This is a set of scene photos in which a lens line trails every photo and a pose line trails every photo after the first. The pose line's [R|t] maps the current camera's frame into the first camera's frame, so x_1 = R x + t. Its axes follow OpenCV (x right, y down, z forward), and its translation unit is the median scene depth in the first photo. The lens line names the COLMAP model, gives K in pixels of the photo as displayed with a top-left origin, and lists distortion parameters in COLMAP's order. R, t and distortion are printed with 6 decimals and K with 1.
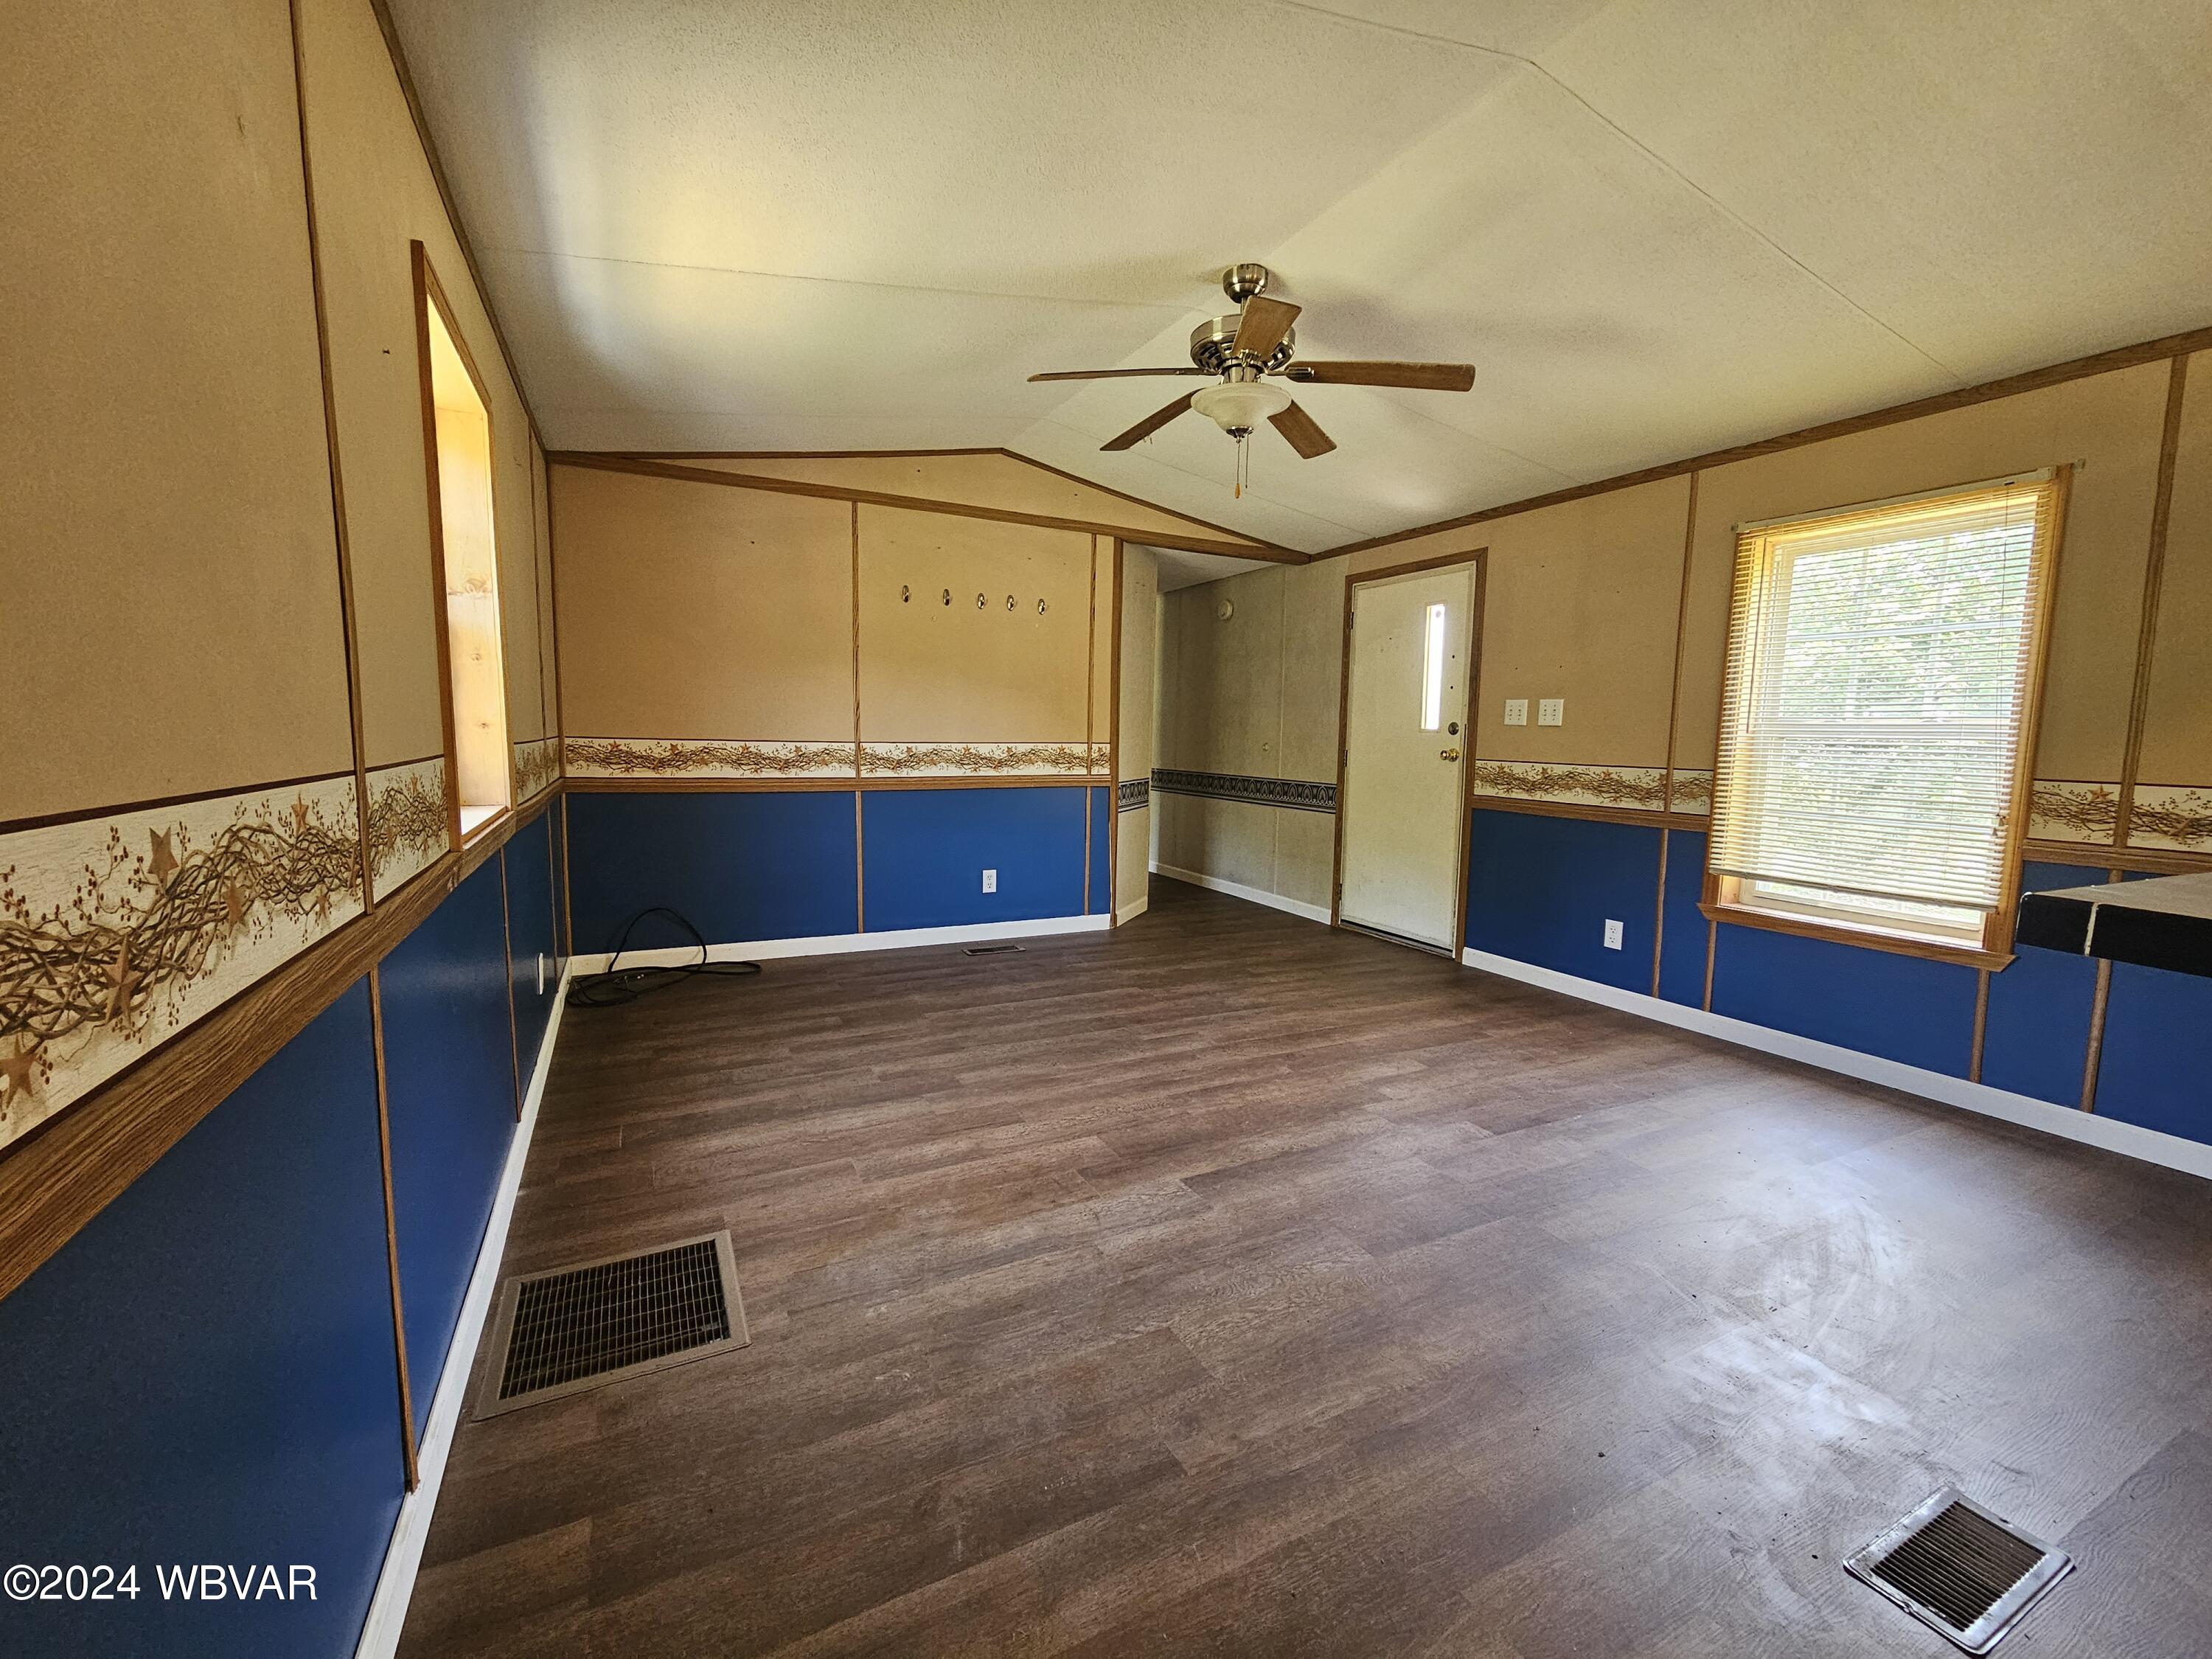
lens RADIAL K [[911.9, 0, 1108.7], [0, 911.9, 830.7], [0, 0, 1]] dist [0.000958, -0.000046]
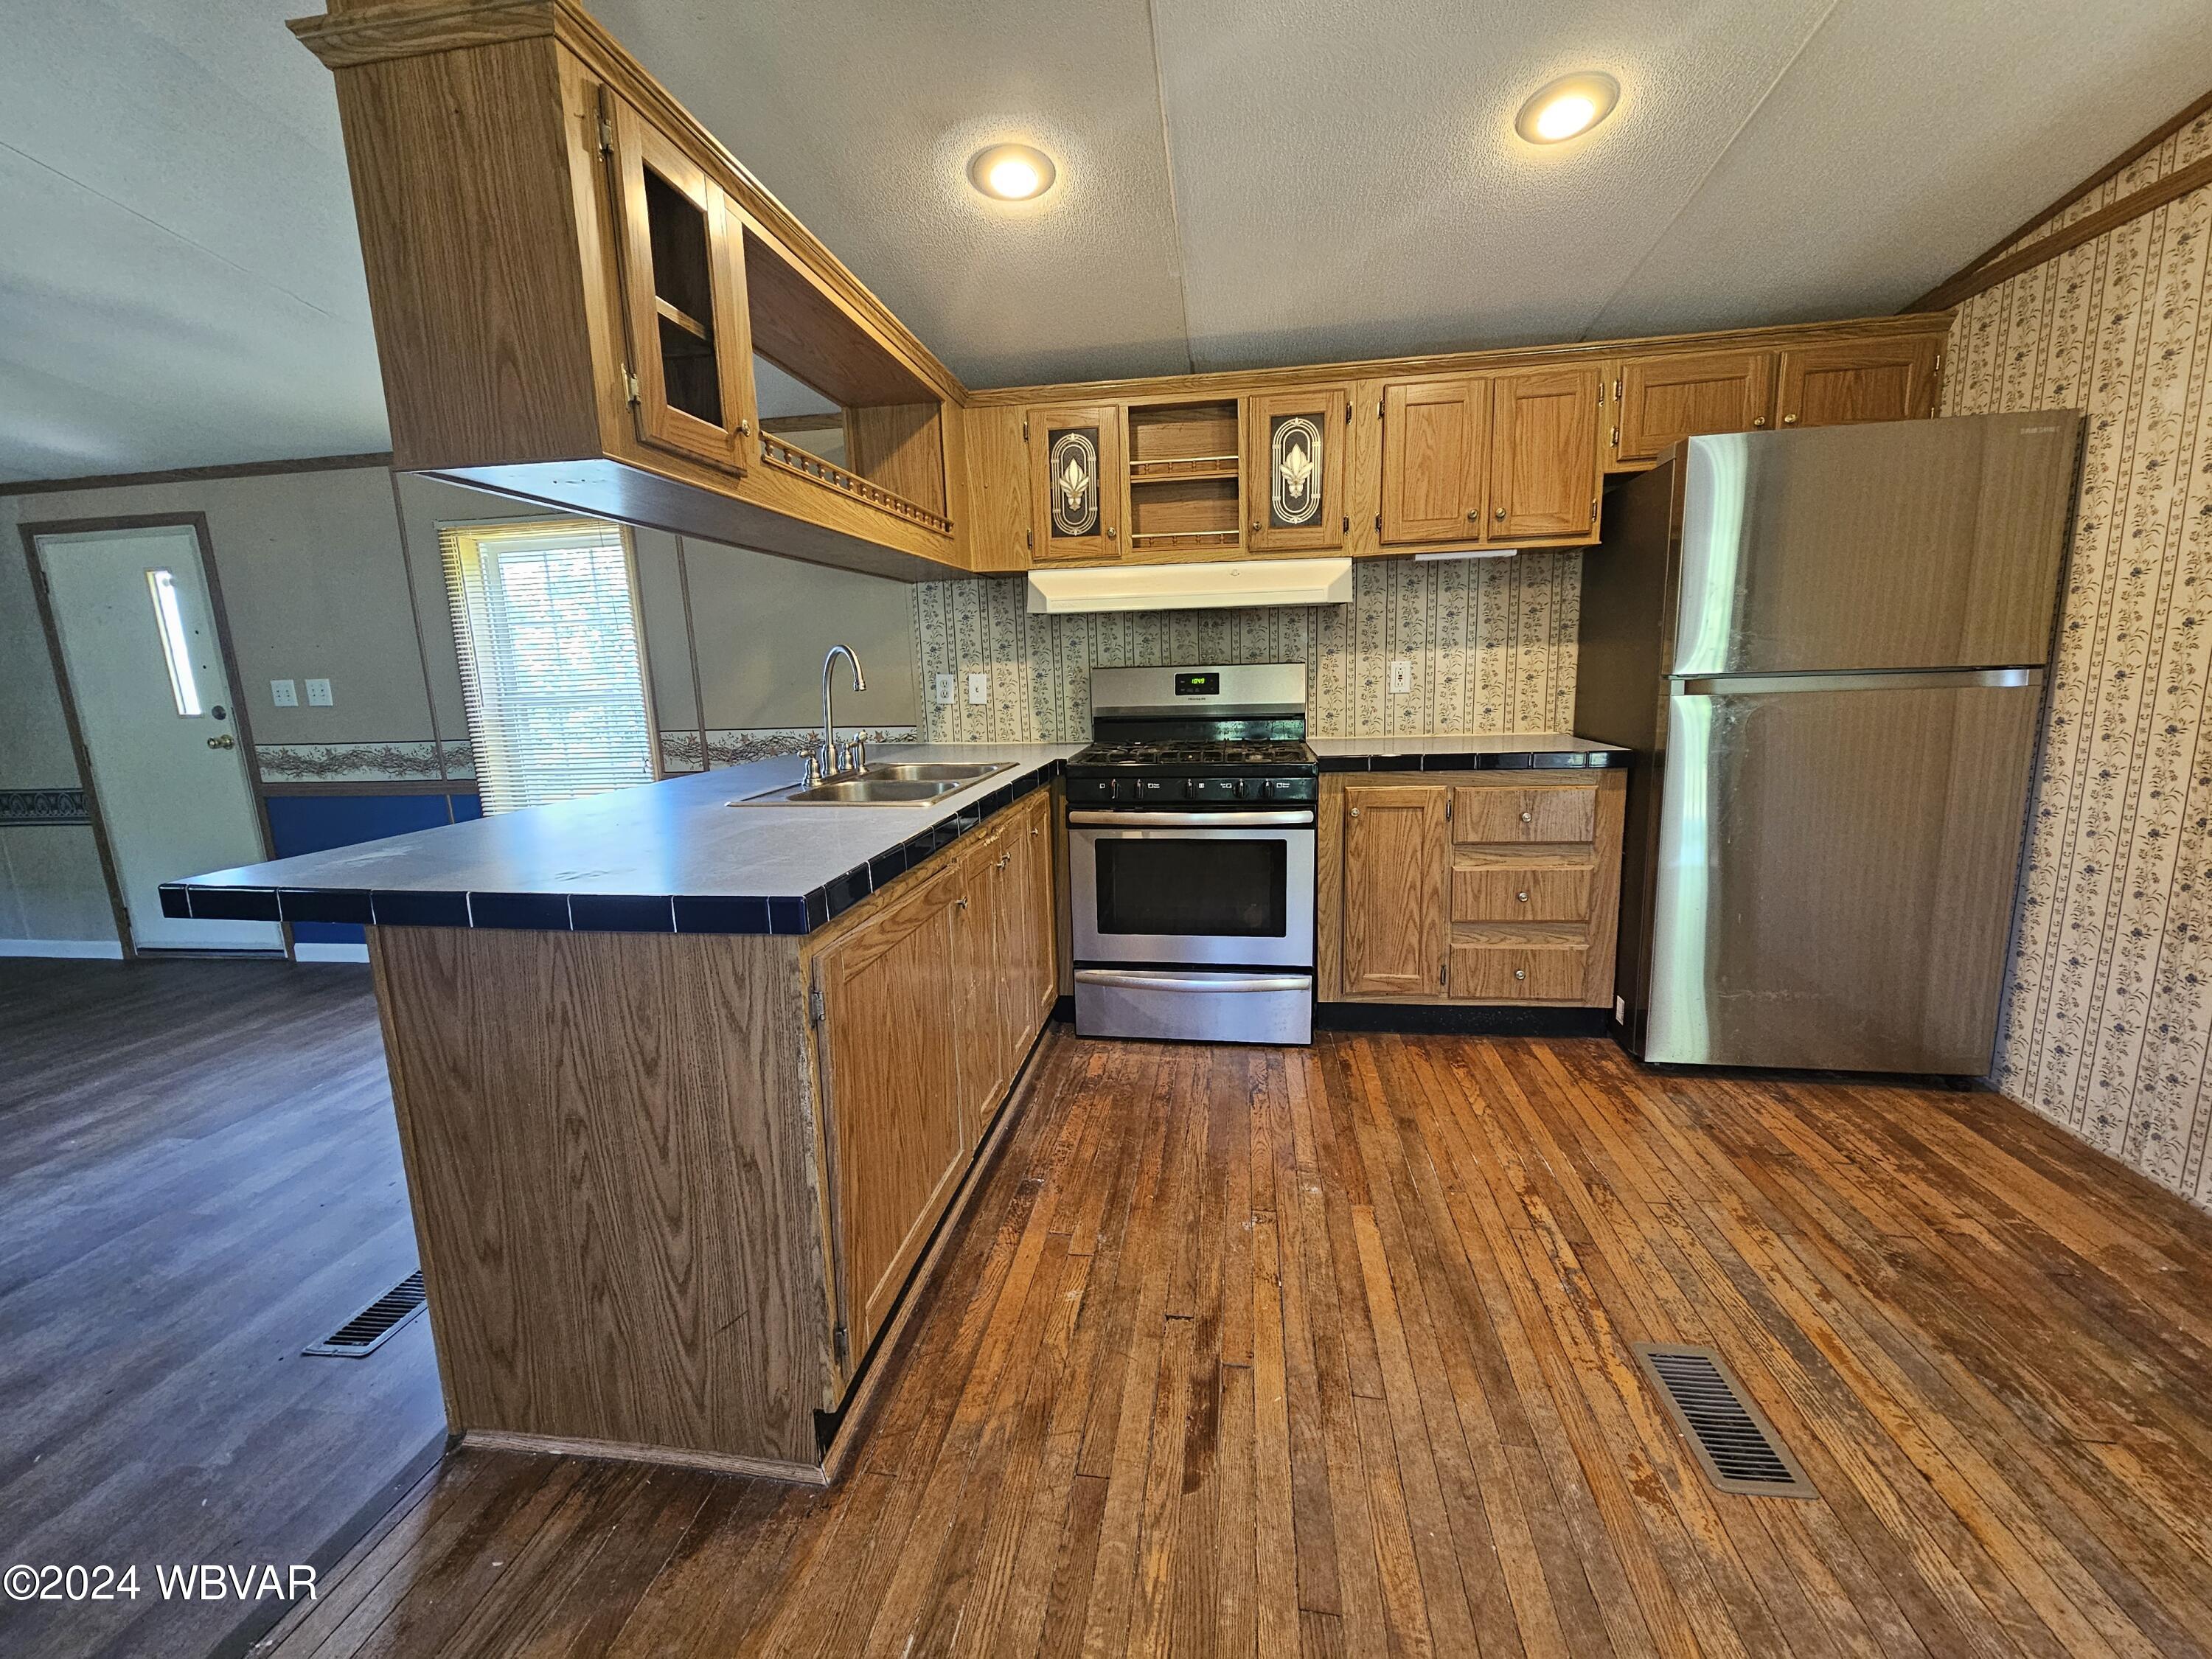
lens RADIAL K [[909.5, 0, 1094.8], [0, 909.5, 827.5], [0, 0, 1]] dist [0.001310, 0.000014]
pose [[0.579914, -0.185626, 0.793249, 0.167941], [0.135489, 0.982111, 0.130770, -0.001662], [-0.803332, 0.031641, 0.594690, -0.256285]]
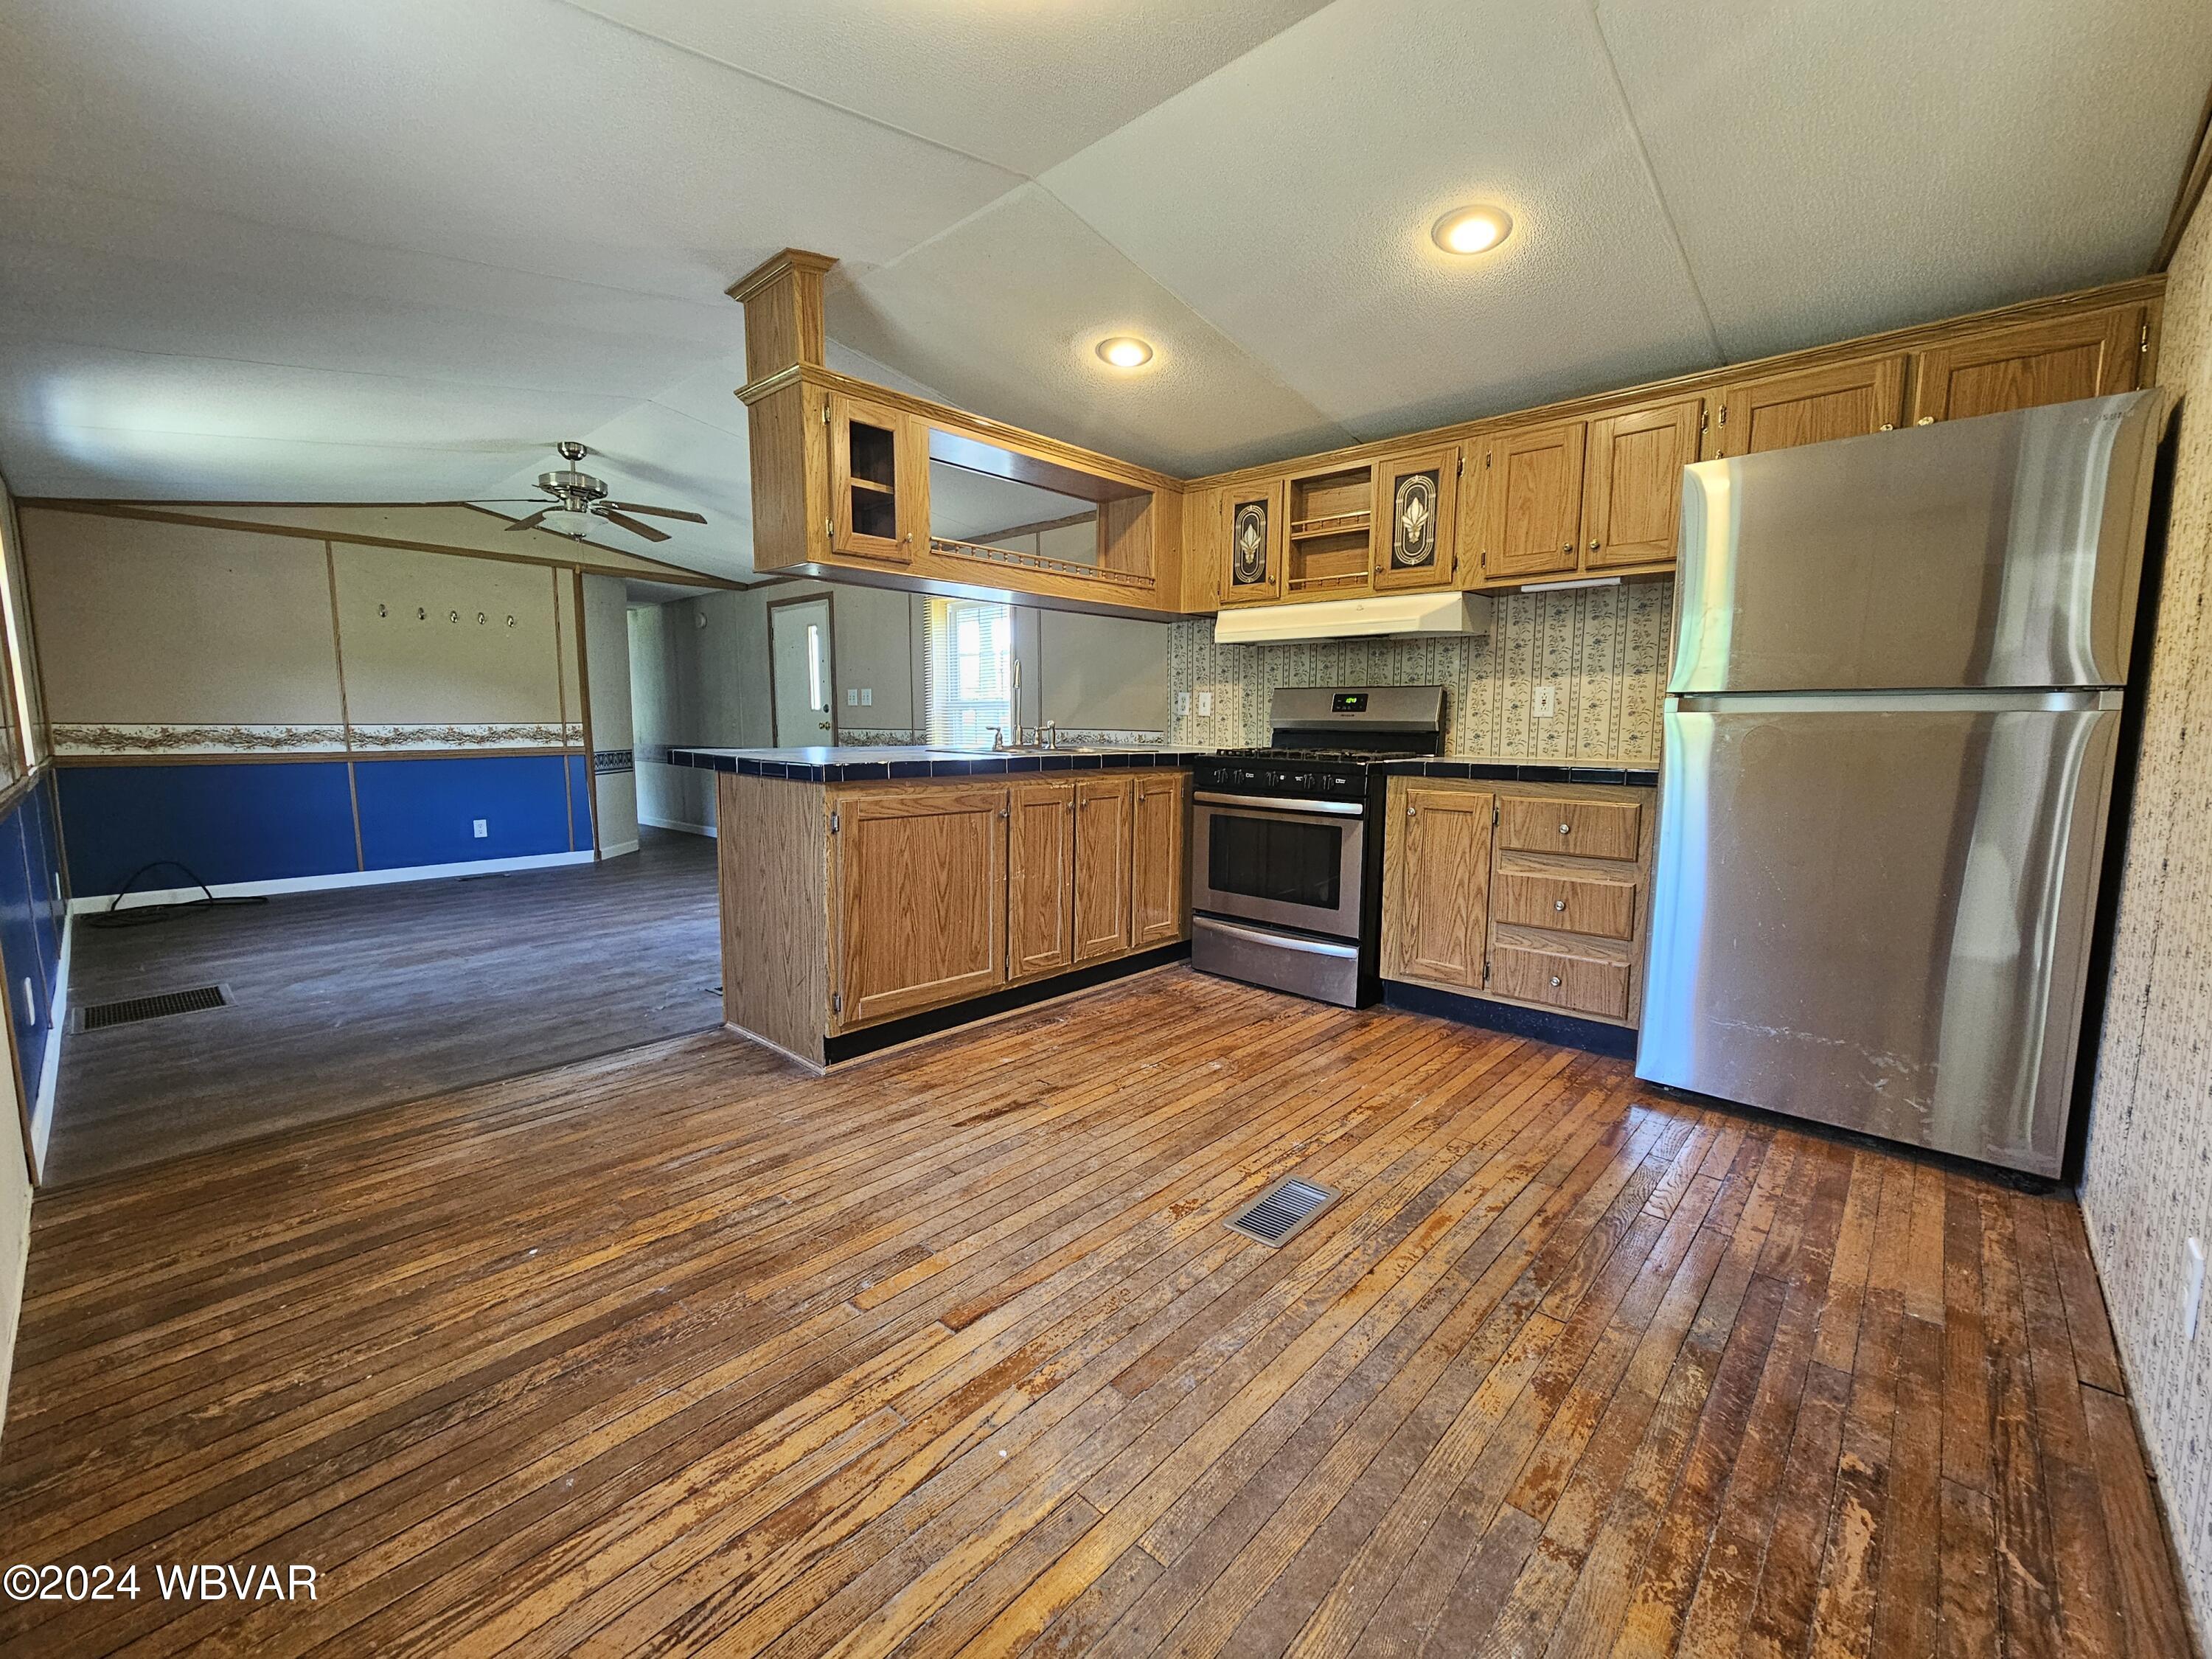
lens RADIAL K [[909.5, 0, 1094.8], [0, 909.5, 827.5], [0, 0, 1]] dist [0.001310, 0.000014]
pose [[0.937332, -0.057541, 0.343653, 0.305246], [0.053430, 0.998342, 0.021428, 0.088611], [-0.344316, -0.001724, 0.938852, -0.661867]]
